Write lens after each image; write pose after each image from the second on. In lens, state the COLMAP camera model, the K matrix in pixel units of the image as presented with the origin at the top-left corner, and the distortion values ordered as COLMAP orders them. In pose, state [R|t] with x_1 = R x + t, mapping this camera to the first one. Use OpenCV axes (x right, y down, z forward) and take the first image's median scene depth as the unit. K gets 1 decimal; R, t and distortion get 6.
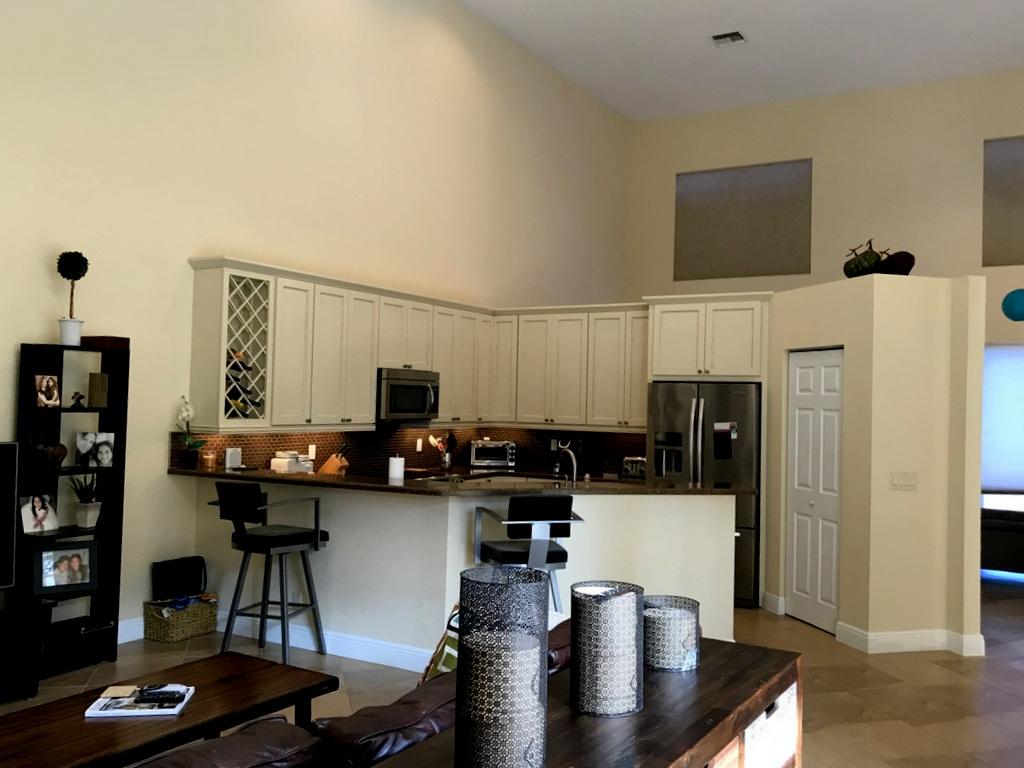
lens RADIAL K [[913.7, 0, 513.4], [0, 913.7, 387.2], [0, 0, 1]] dist [0.011706, -0.029827]
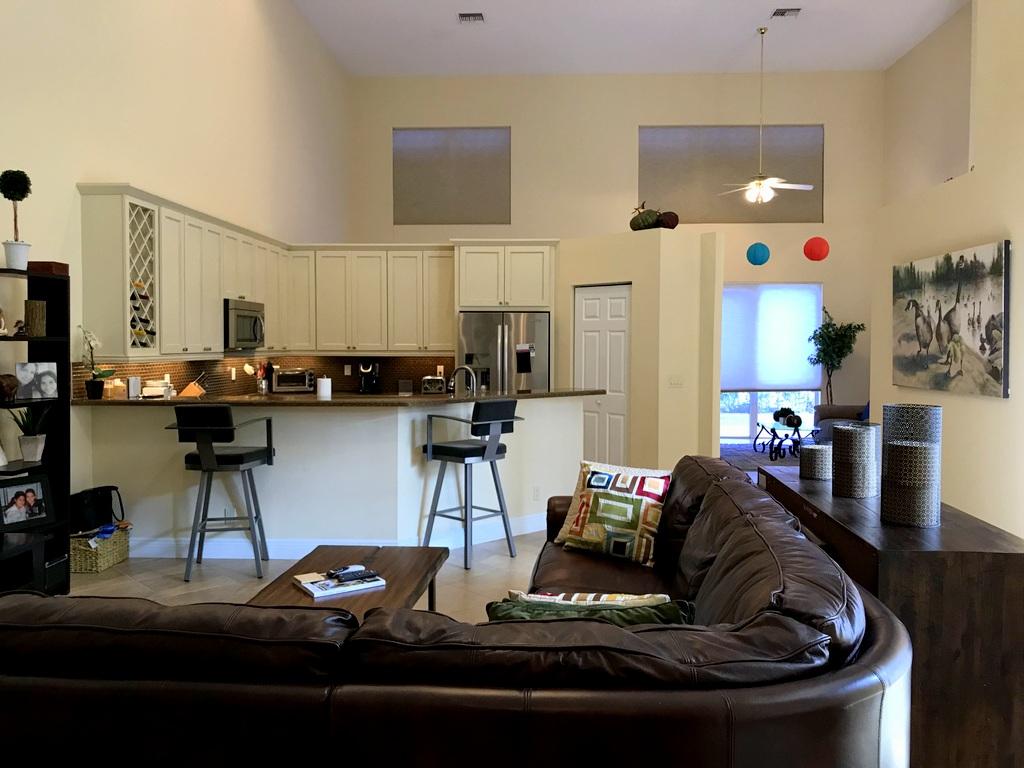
lens RADIAL K [[854.4, 0, 513.1], [0, 854.4, 378.5], [0, 0, 1]] dist [0.006032, -0.014299]
pose [[0.886894, -0.039067, 0.460318, -0.360828], [0.009935, 0.997800, 0.065542, 0.010626], [-0.461866, -0.053555, 0.885331, -0.020566]]
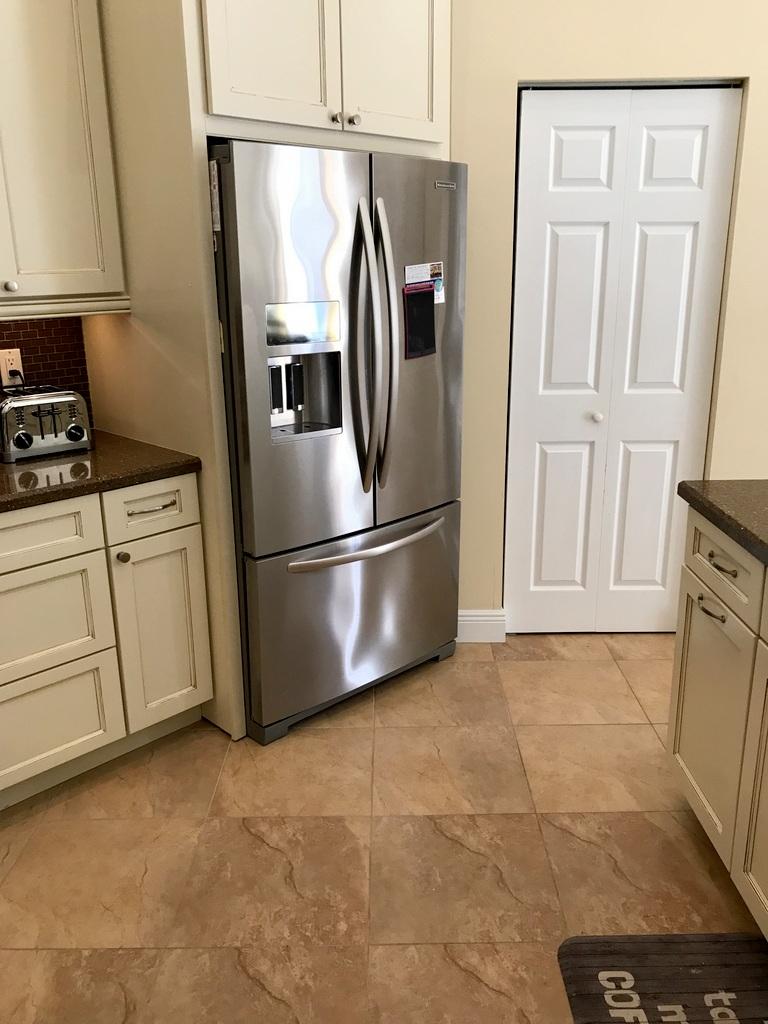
lens RADIAL K [[854.4, 0, 382.7], [0, 854.4, 512.2], [0, 0, 1]] dist [0.006032, -0.014299]
pose [[0.249285, -0.302944, 0.919827, -0.165199], [0.001980, 0.949970, 0.312335, 0.028889], [-0.968428, -0.076039, 0.237413, 1.047920]]
